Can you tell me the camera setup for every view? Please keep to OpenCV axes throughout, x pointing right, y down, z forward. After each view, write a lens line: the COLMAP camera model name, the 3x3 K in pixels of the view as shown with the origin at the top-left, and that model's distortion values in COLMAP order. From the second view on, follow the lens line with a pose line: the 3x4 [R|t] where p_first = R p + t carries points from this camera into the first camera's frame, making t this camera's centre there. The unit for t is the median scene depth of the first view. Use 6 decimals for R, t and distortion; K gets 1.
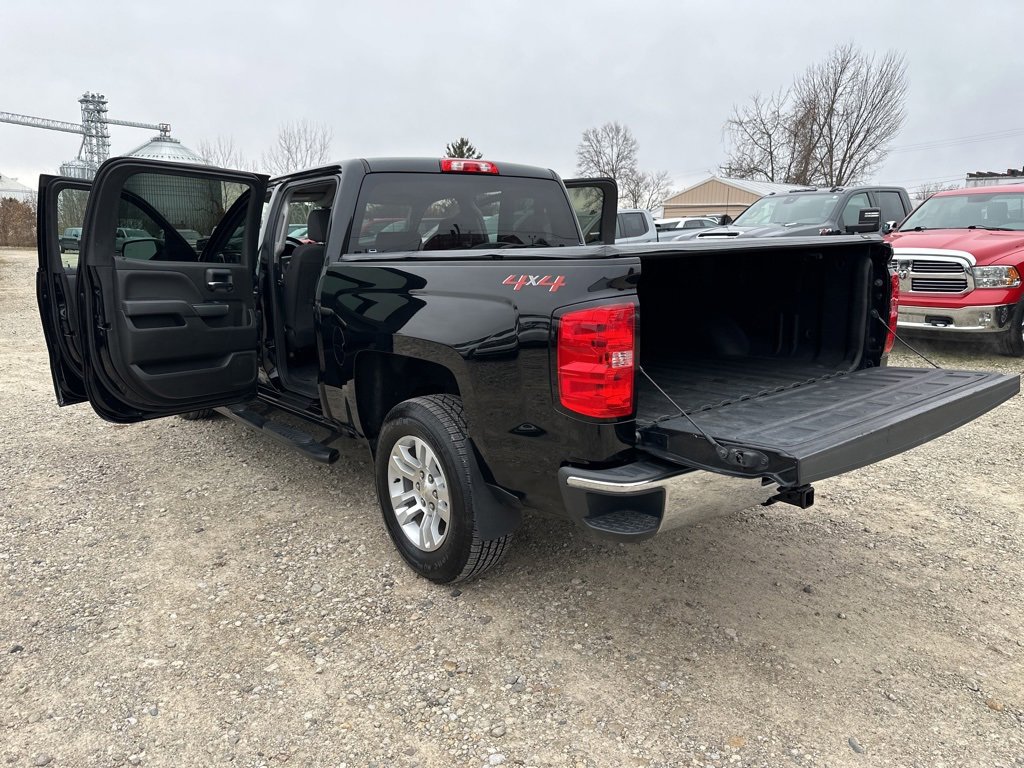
lens RADIAL K [[719.2, 0, 505.1], [0, 719.2, 372.2], [0, 0, 1]] dist [0.043423, -0.055407]
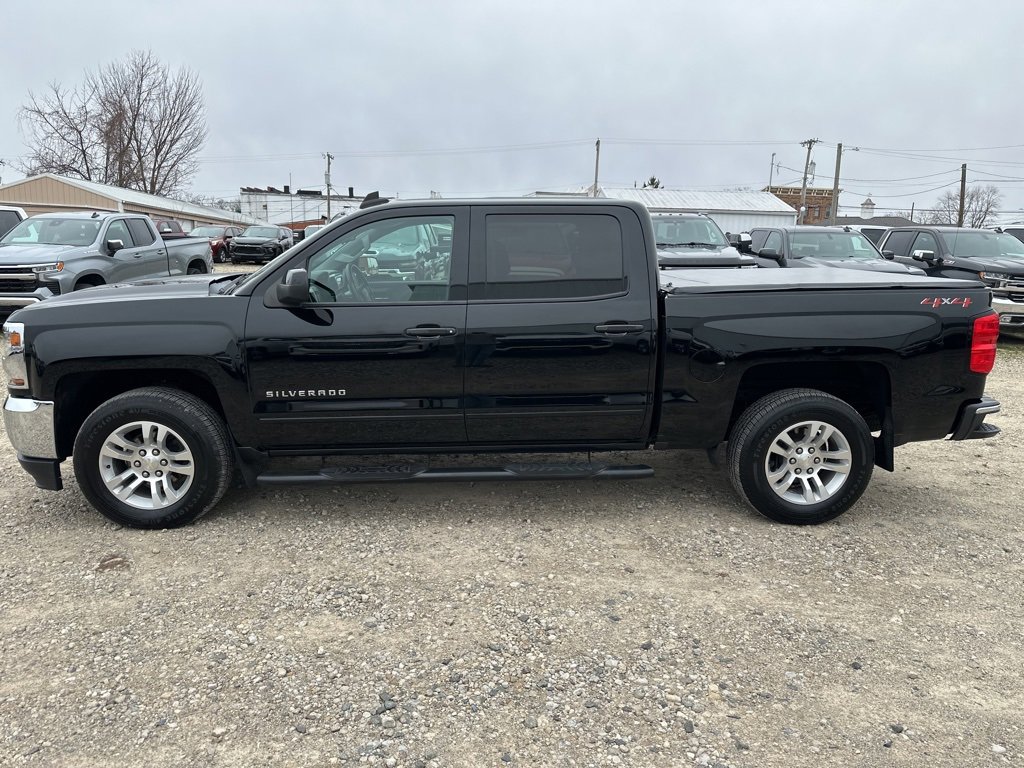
lens RADIAL K [[721.0, 0, 508.0], [0, 721.0, 376.1], [0, 0, 1]] dist [0.029434, -0.037275]
pose [[0.583716, -0.128387, 0.801743, -1.351931], [0.129103, 0.989534, 0.064464, -0.137848], [-0.801628, 0.065879, 0.594182, 0.561198]]
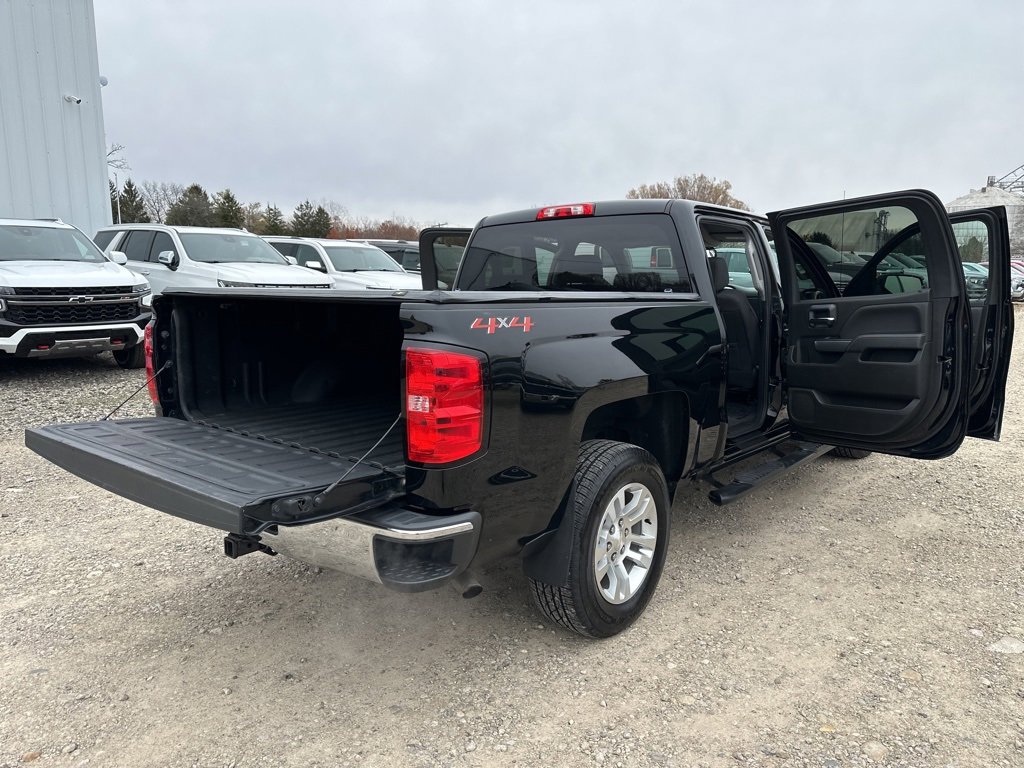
lens RADIAL K [[719.2, 0, 505.1], [0, 719.2, 372.2], [0, 0, 1]] dist [0.043423, -0.055407]
pose [[0.202525, 0.142050, -0.968920, 1.259699], [-0.184803, 0.977190, 0.104634, -0.208259], [0.961682, 0.157868, 0.224156, 0.974164]]
